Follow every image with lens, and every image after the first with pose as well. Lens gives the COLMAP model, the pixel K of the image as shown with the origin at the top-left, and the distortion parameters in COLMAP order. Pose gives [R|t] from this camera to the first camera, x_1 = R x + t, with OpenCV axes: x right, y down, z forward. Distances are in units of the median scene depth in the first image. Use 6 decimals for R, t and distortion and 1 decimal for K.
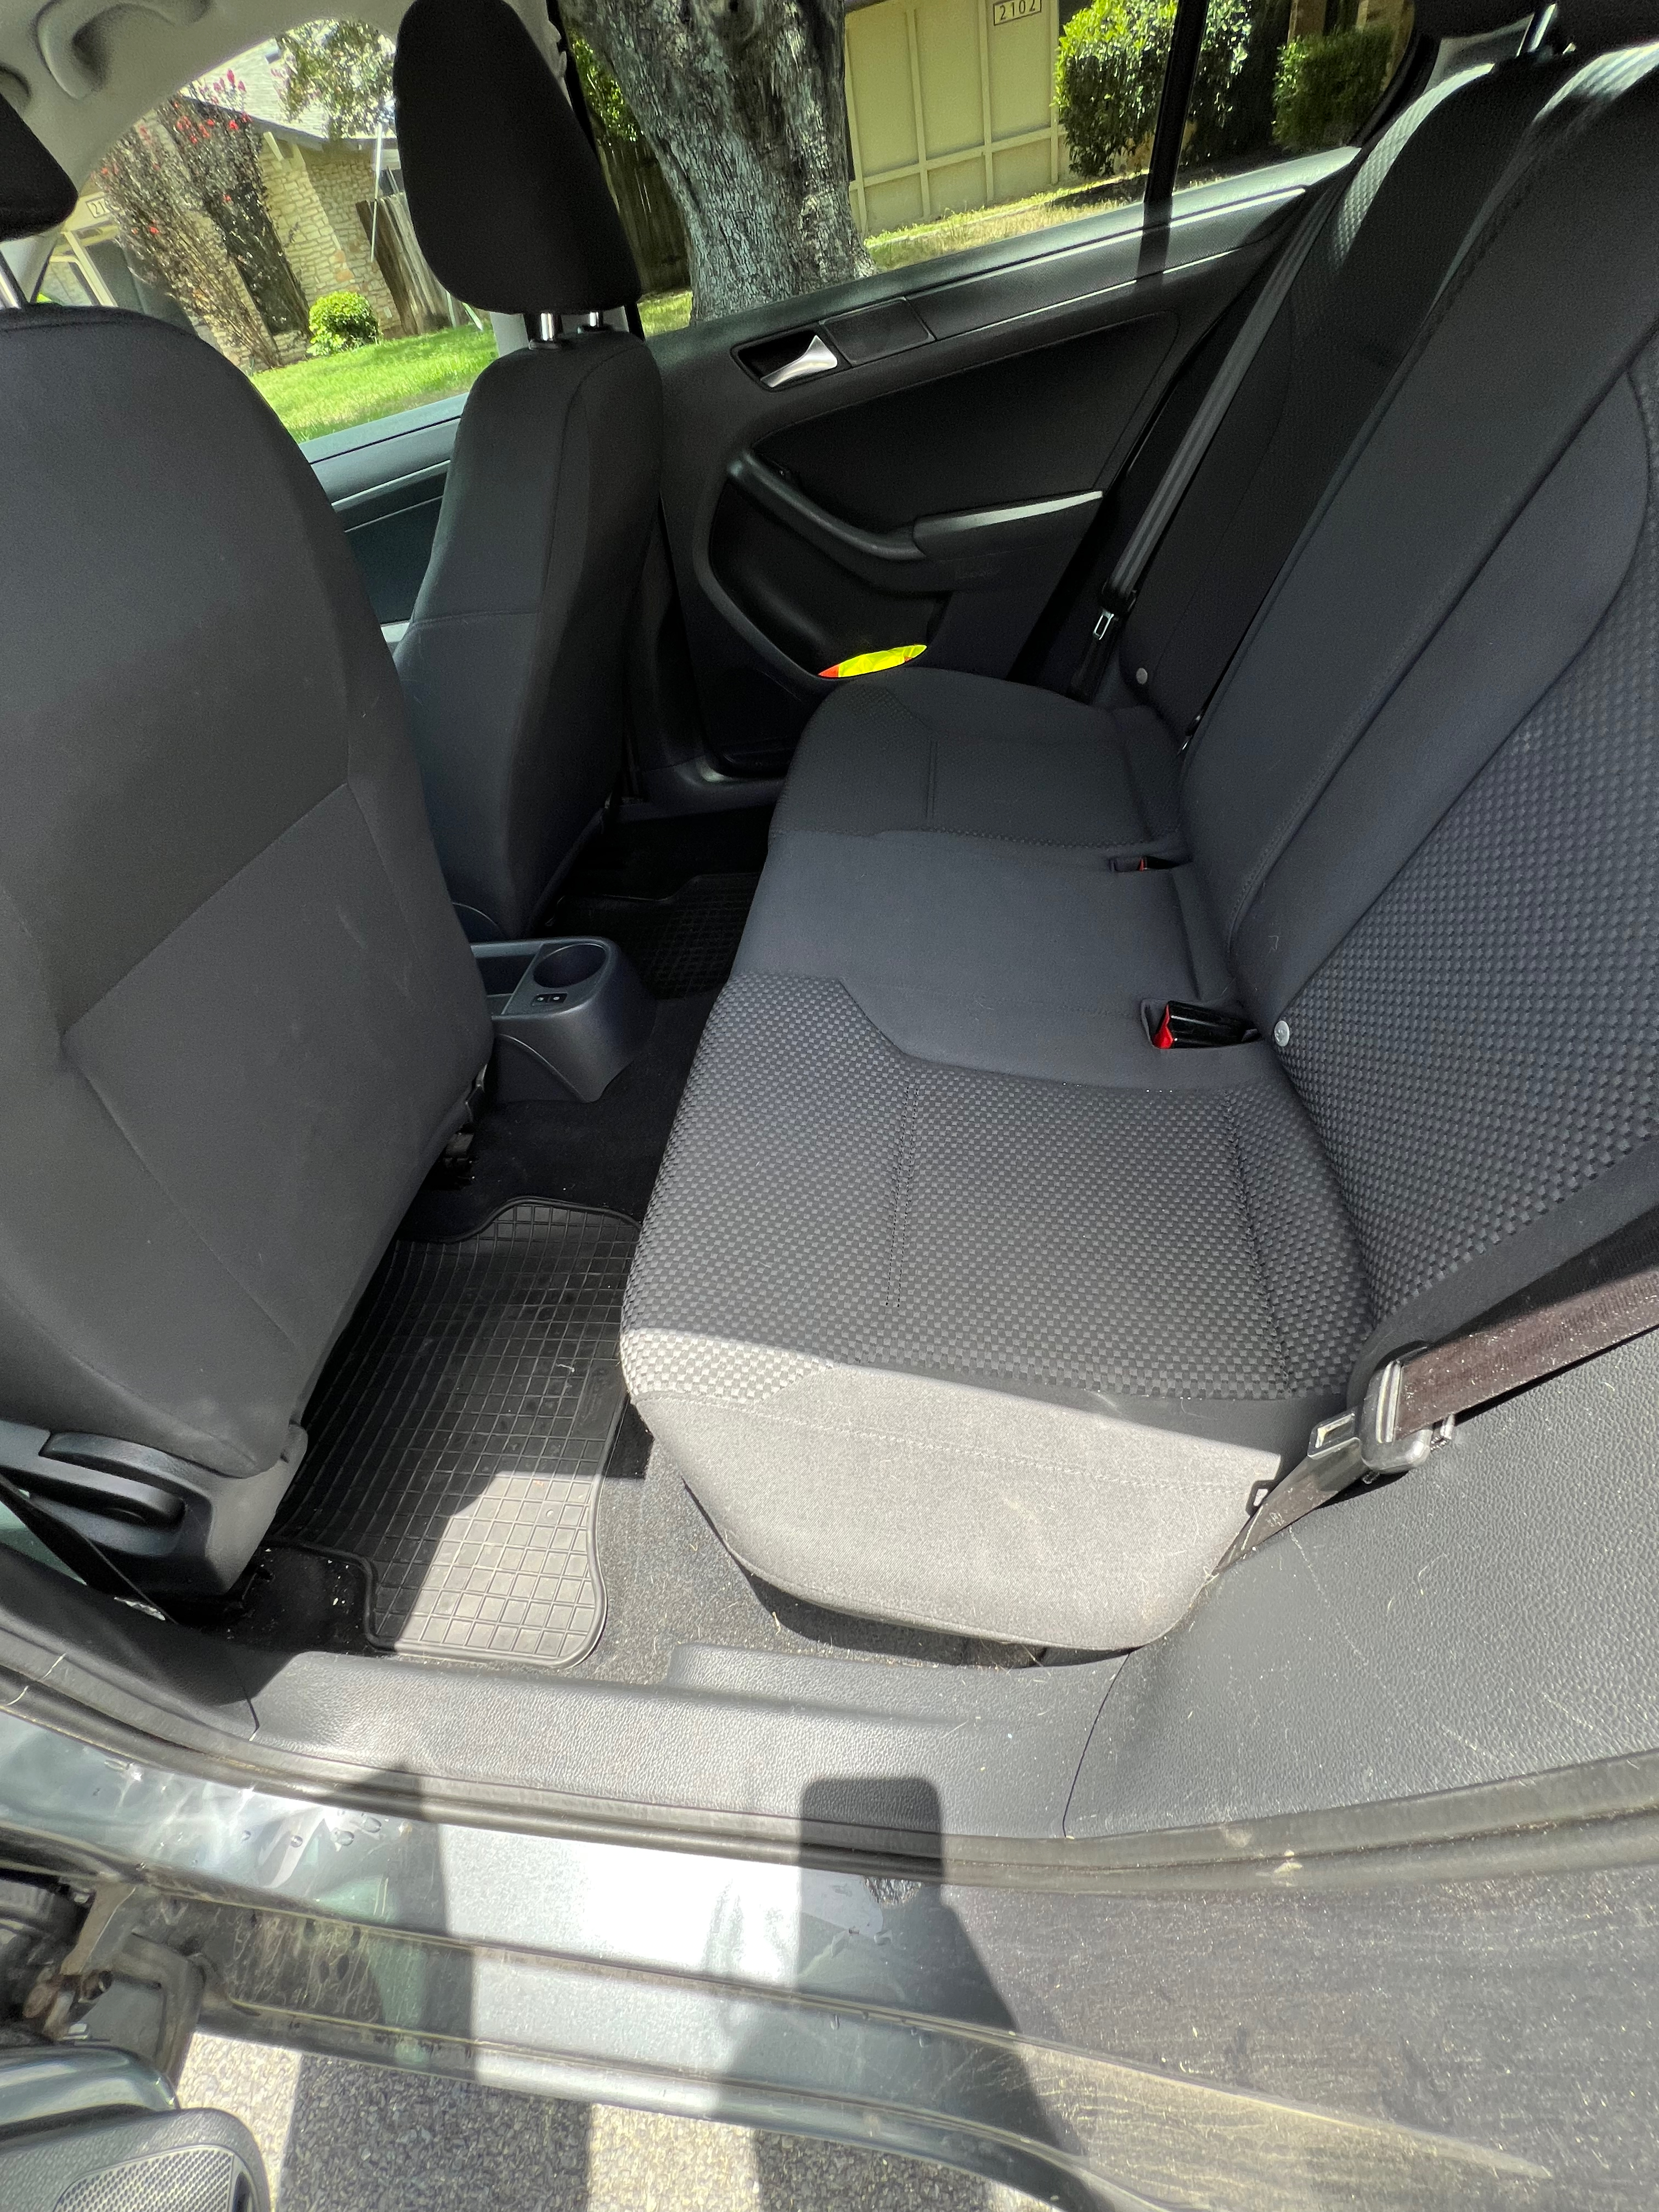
lens RADIAL K [[888.3, 0, 833.9], [0, 888.3, 1103.8], [0, 0, 1]] dist [-0.007993, -0.000410]
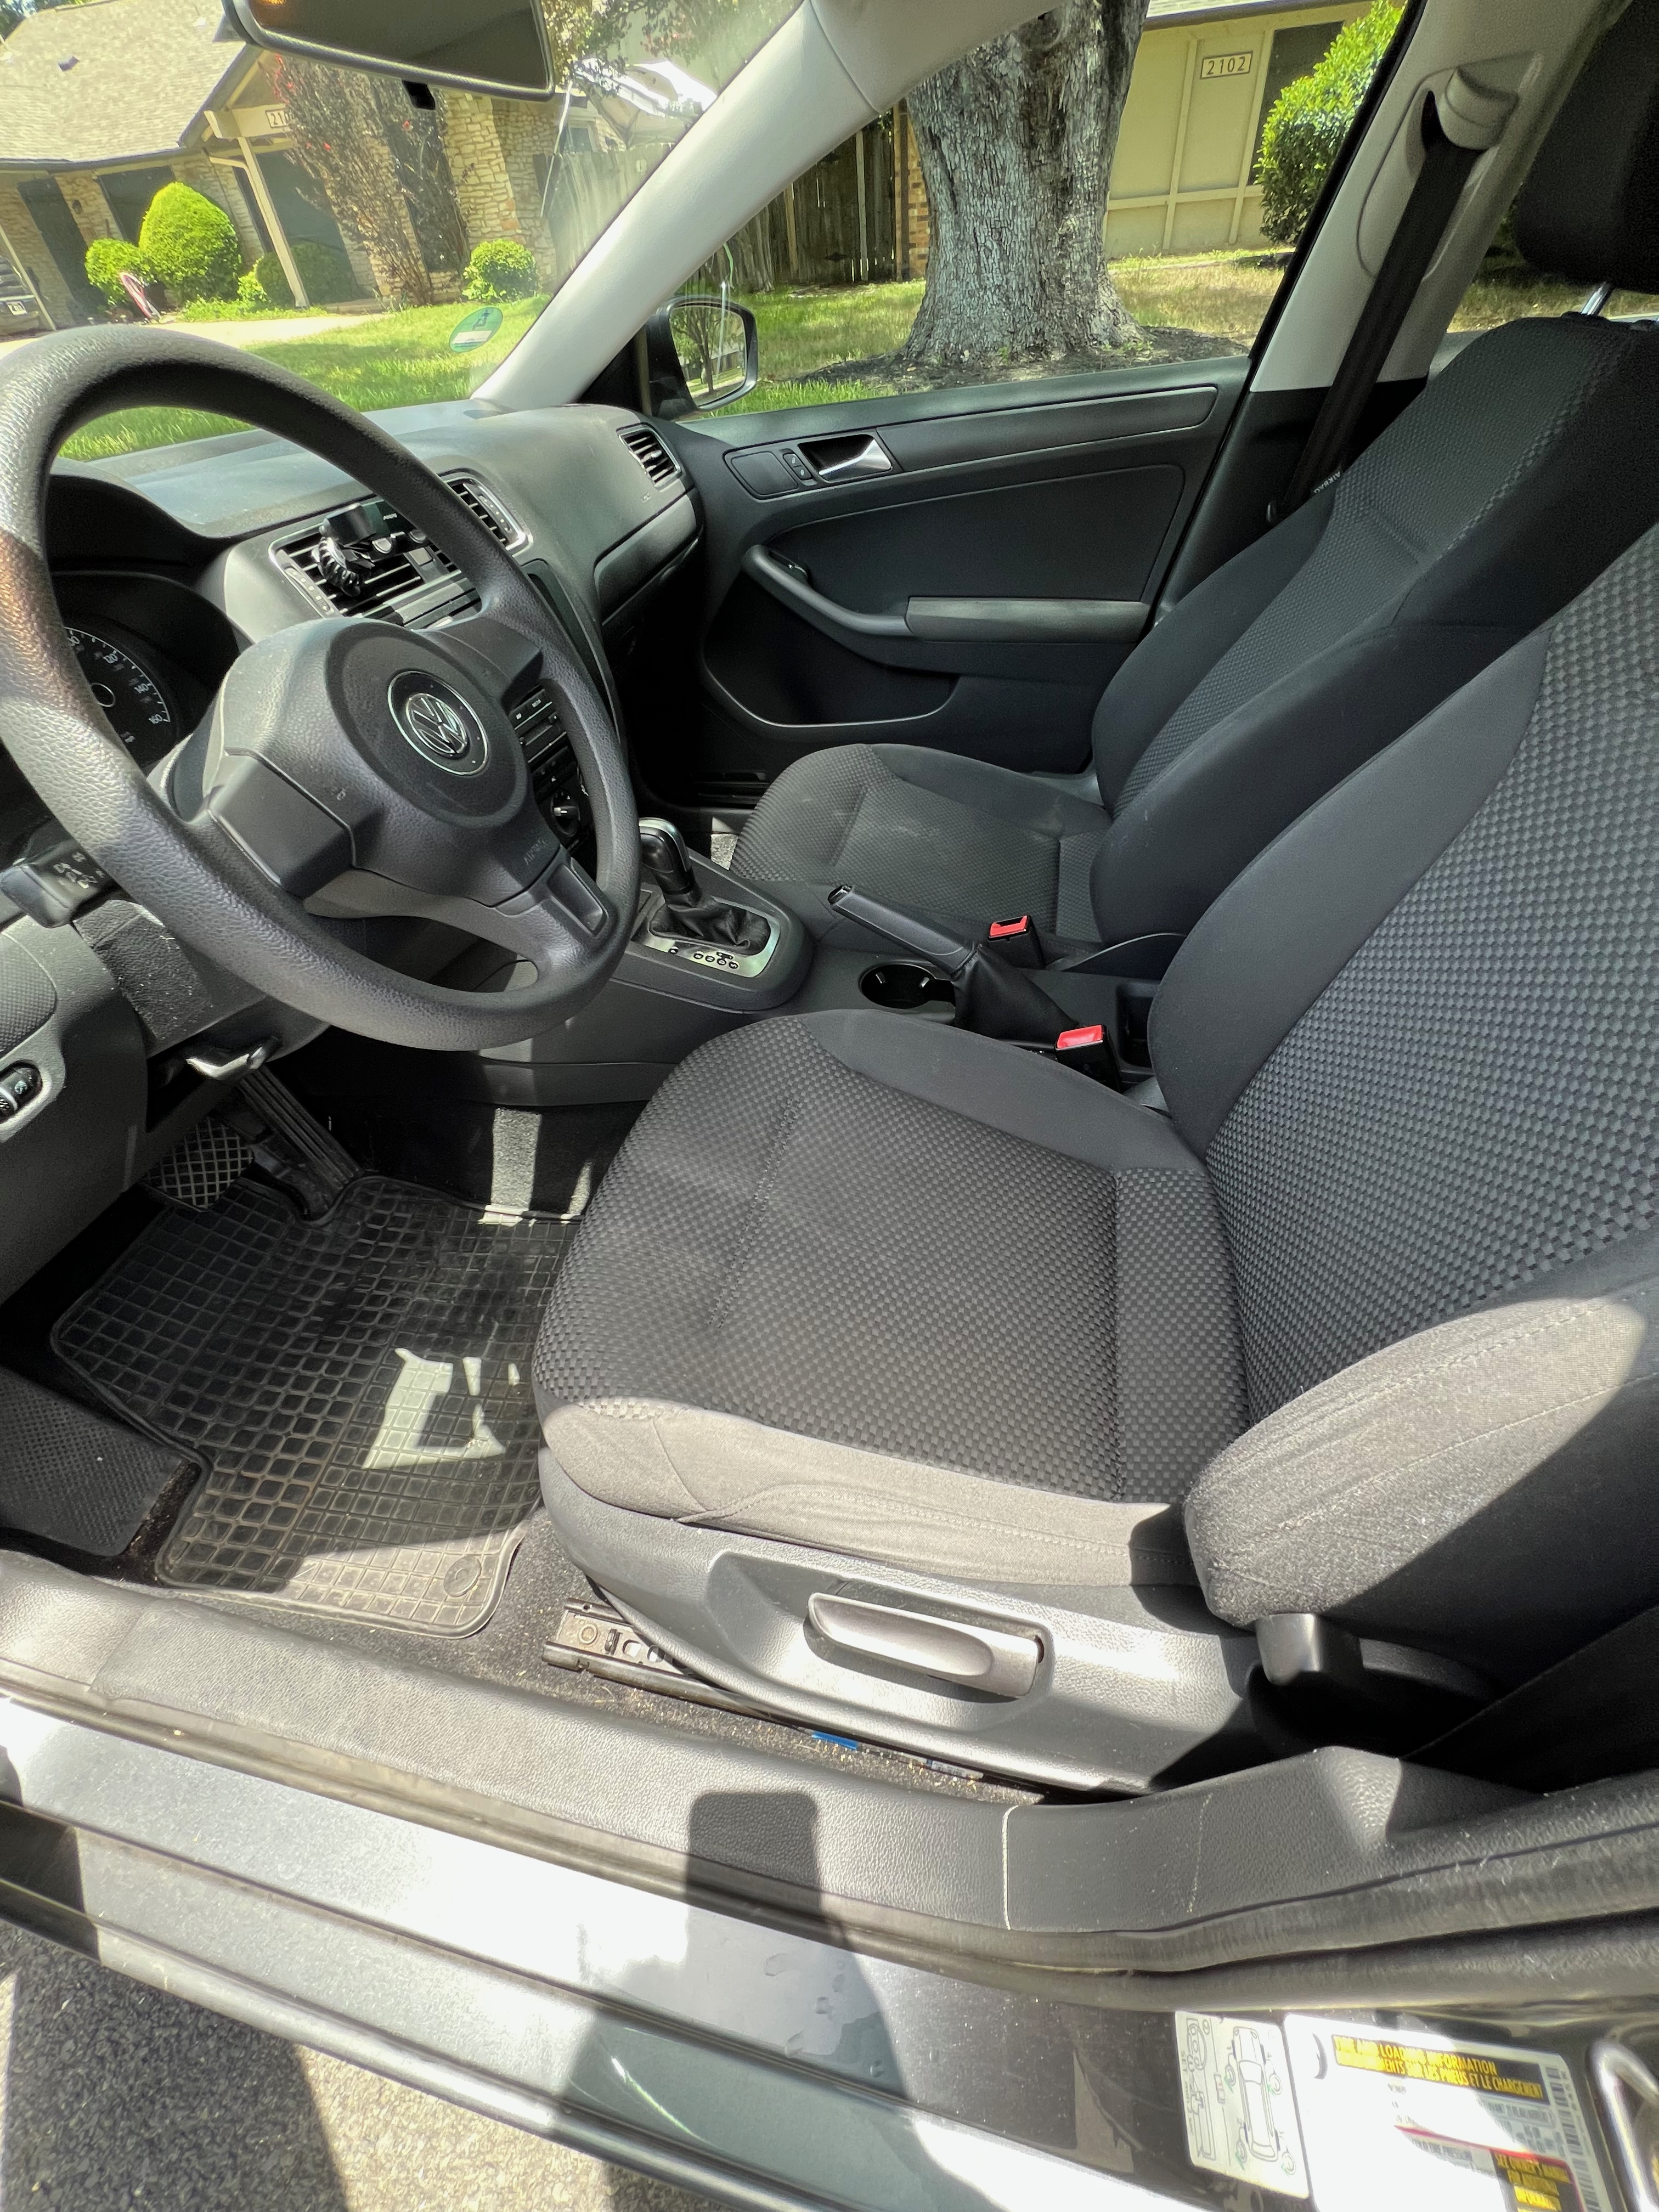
lens RADIAL K [[888.3, 0, 789.0], [0, 888.3, 1097.7], [0, 0, 1]] dist [-0.007993, -0.000410]
pose [[0.989458, 0.144648, 0.007066, -0.196063], [-0.144535, 0.989394, -0.014455, -0.000070], [-0.009082, 0.013282, 0.999871, 0.035289]]
